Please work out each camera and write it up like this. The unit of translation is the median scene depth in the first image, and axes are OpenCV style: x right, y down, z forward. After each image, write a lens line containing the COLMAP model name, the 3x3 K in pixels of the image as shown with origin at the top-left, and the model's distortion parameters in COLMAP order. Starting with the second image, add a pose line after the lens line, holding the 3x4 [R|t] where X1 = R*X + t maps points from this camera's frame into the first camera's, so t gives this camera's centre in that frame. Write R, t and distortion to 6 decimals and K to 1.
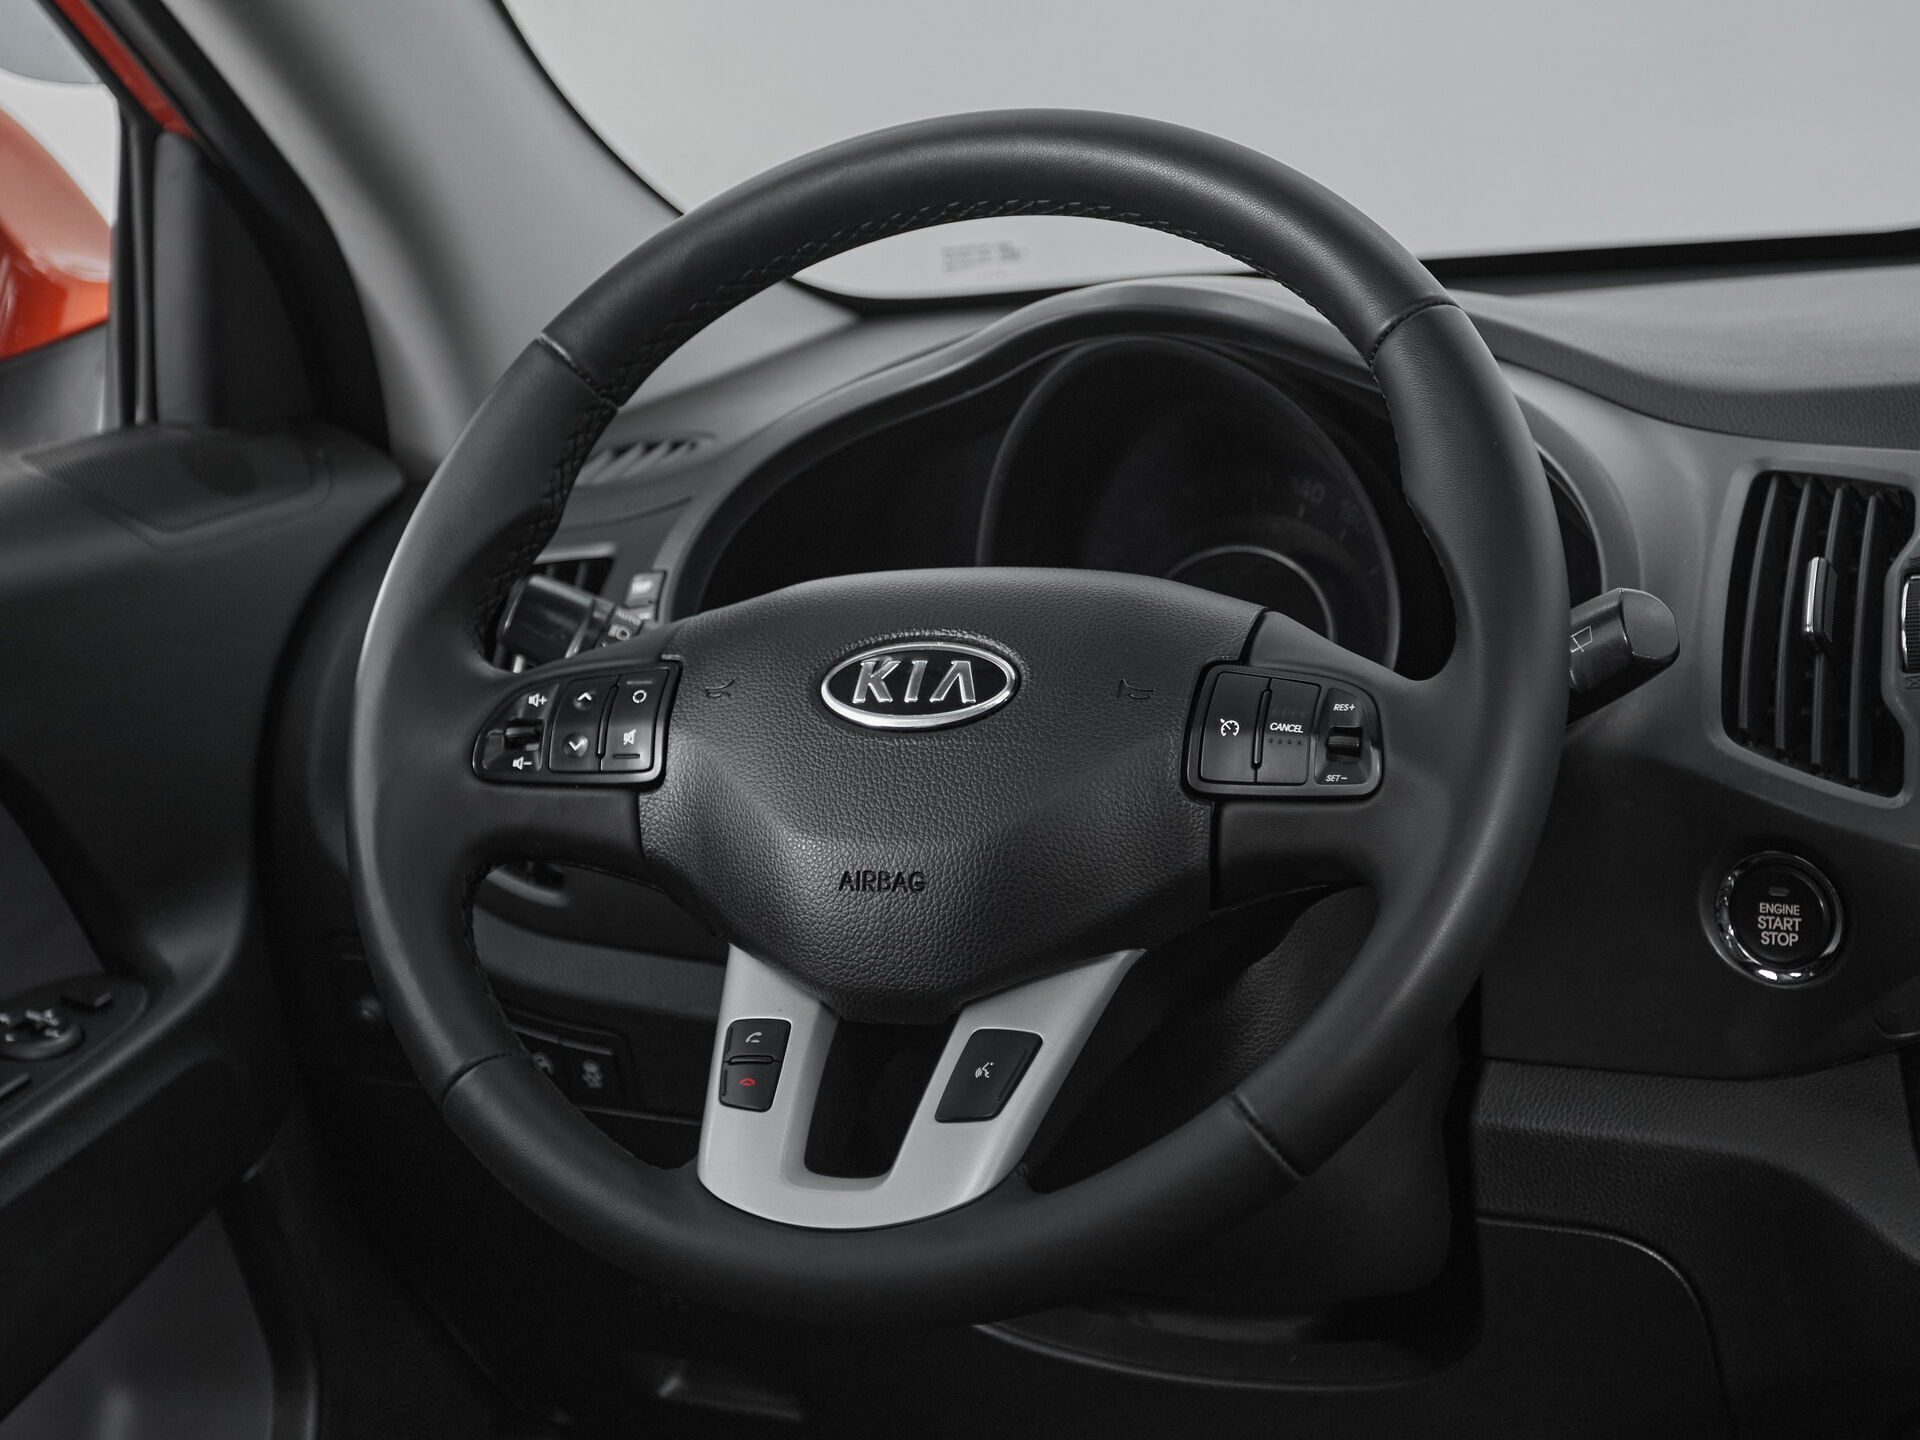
lens RADIAL K [[3472.6, 0, 960.0], [0, 3472.6, 720.0], [0, 0, 1]] dist [0.066783, -0.188141]
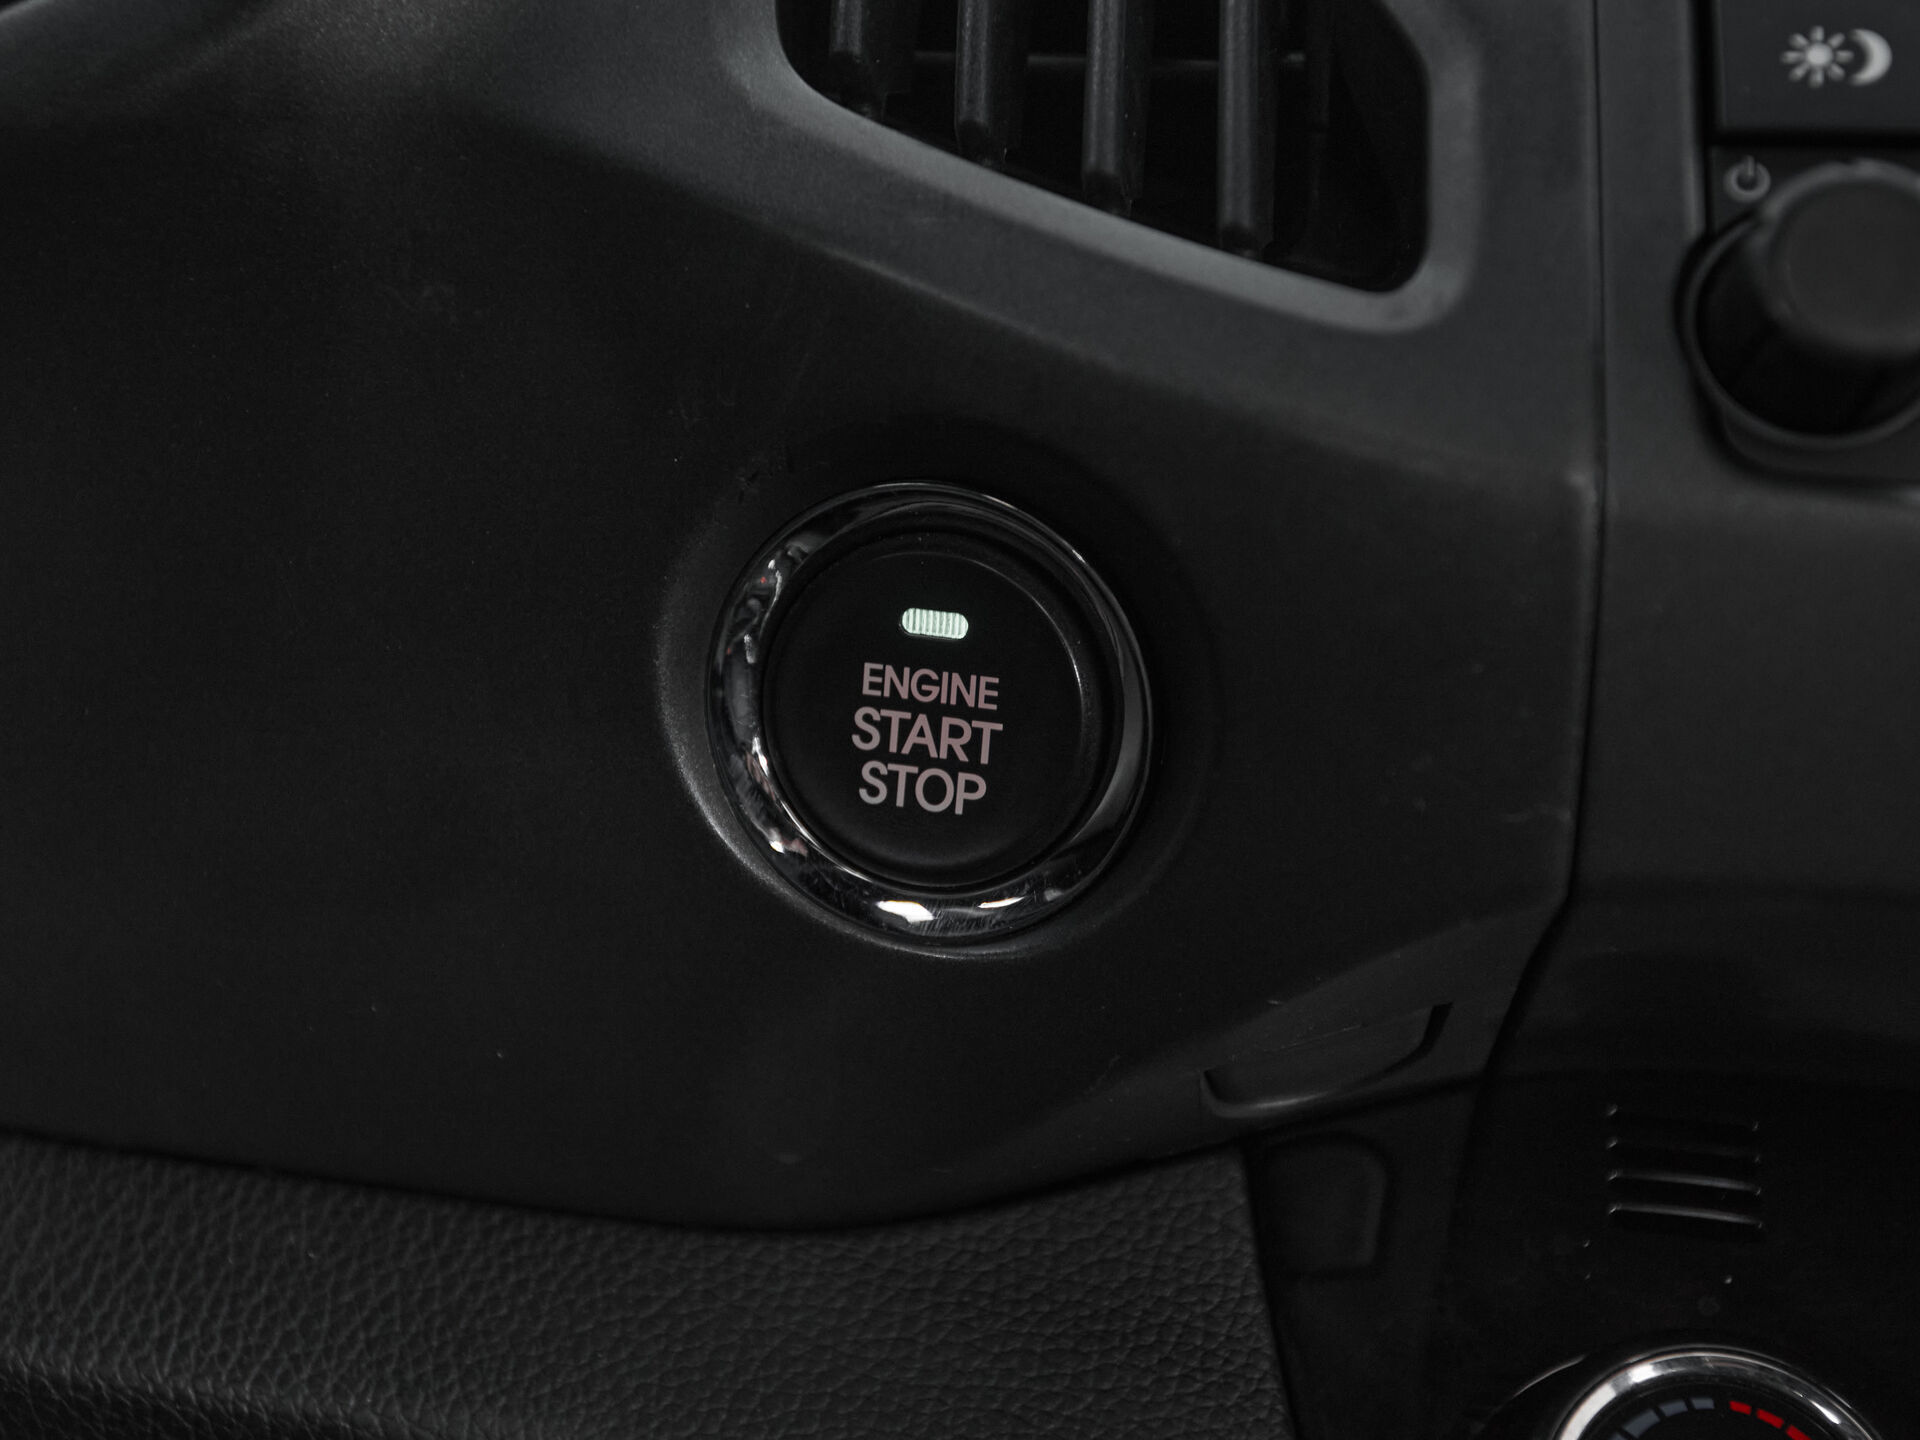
lens RADIAL K [[3472.6, 0, 960.0], [0, 3472.6, 720.0], [0, 0, 1]] dist [0.066783, -0.188141]
pose [[0.955232, 0.048665, 0.291827, 0.156561], [-0.068670, 0.995911, 0.058698, 0.040696], [-0.287777, -0.076109, 0.954668, 0.737293]]
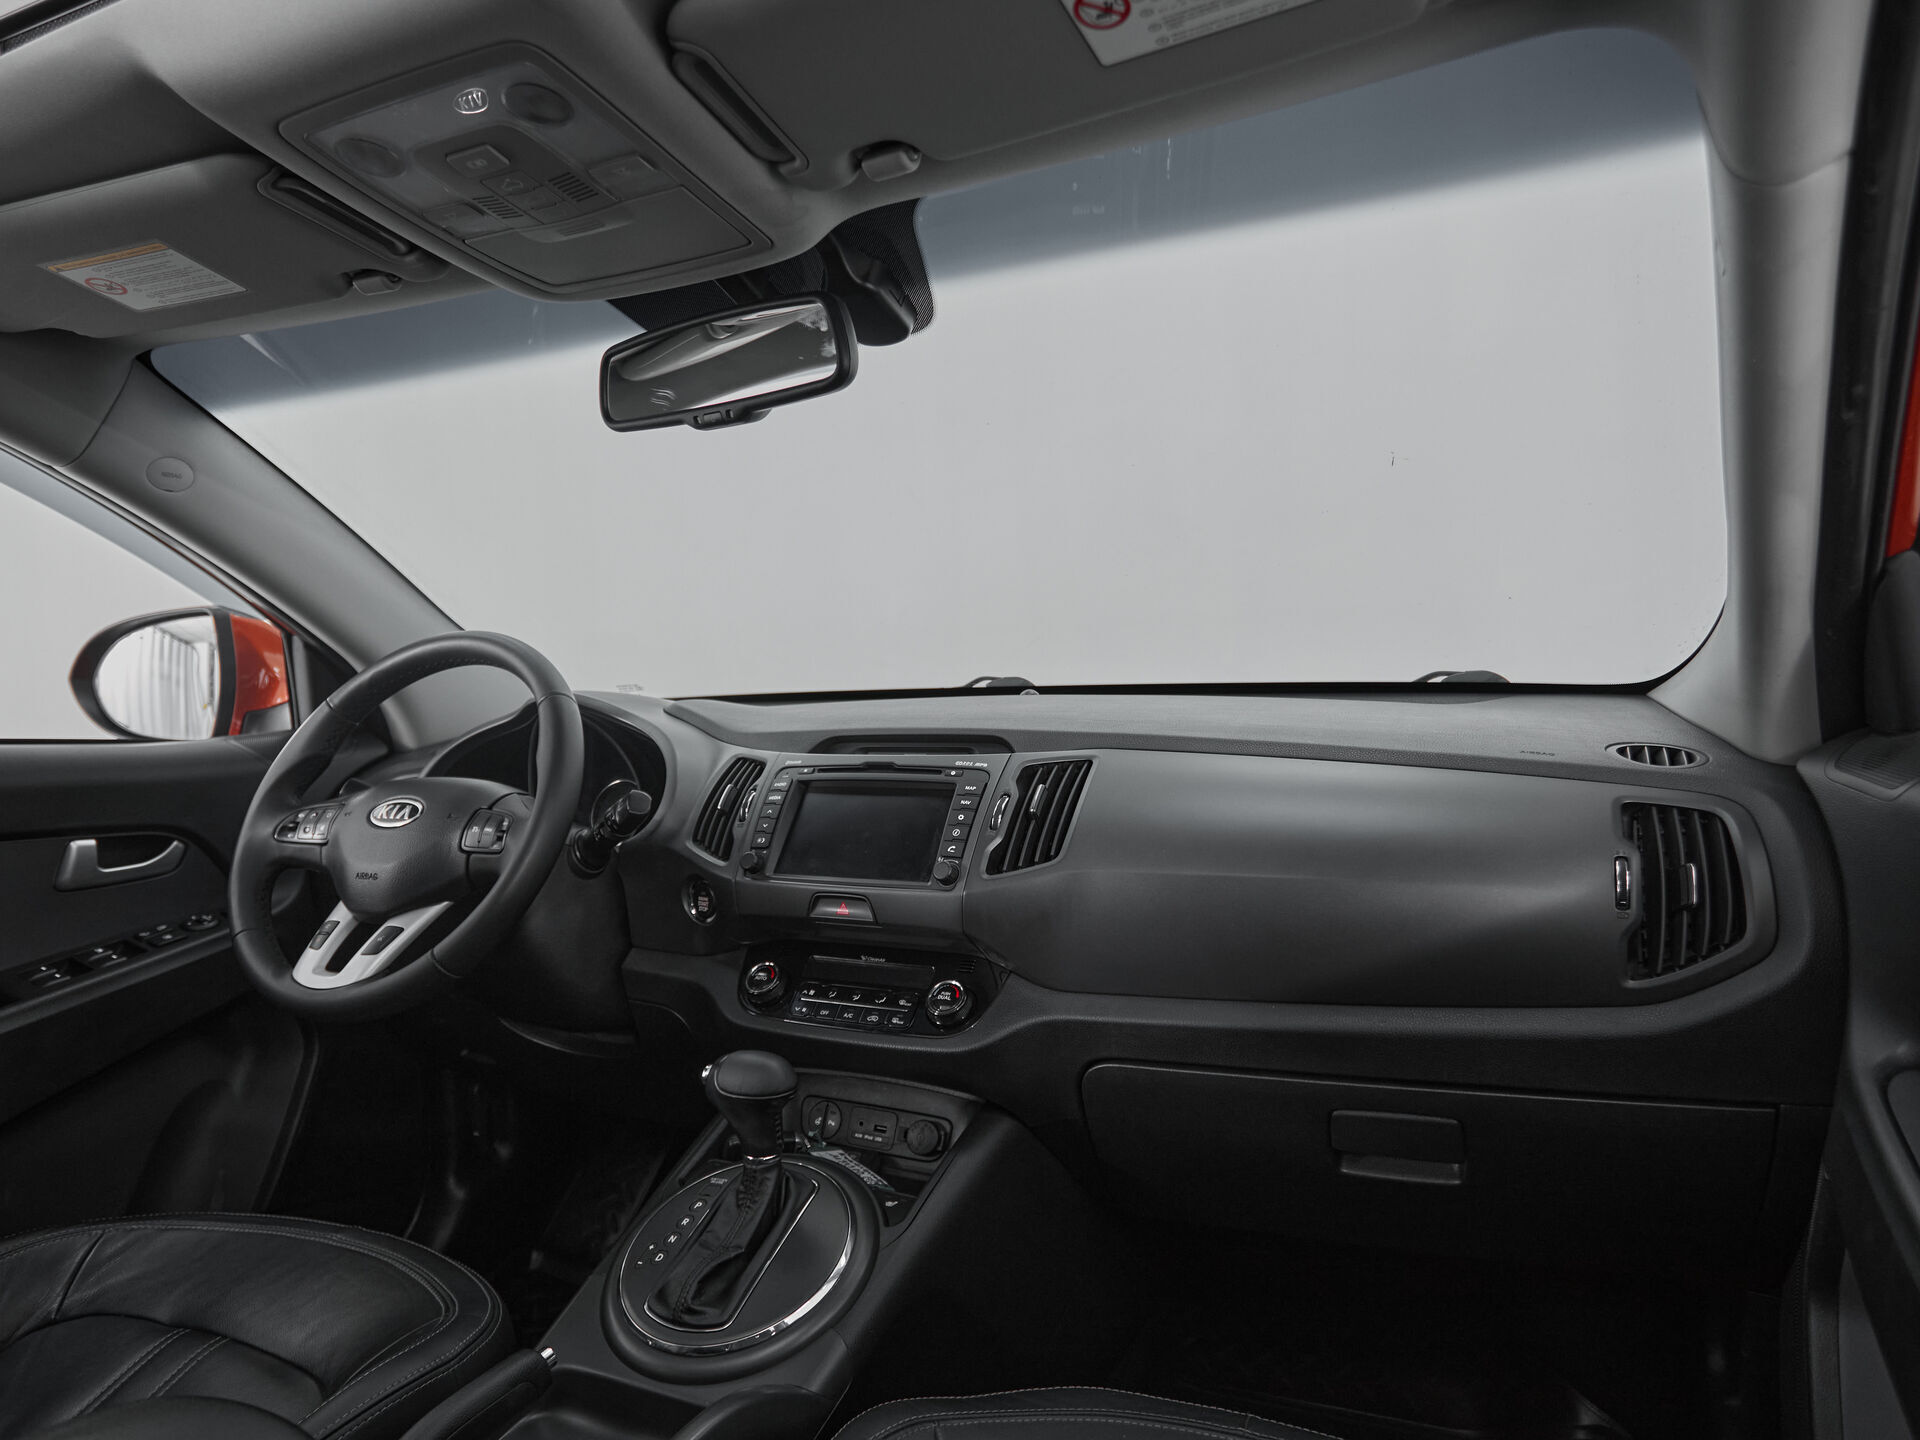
lens RADIAL K [[1152.0, 0, 961.8], [0, 1152.0, 774.5], [0, 0, 1]] dist [-0.000539, 0.000764]
pose [[0.999100, 0.035007, -0.023932, 0.488044], [-0.036675, 0.996641, -0.073224, 0.011553], [0.021288, 0.074036, 0.997028, -0.007658]]
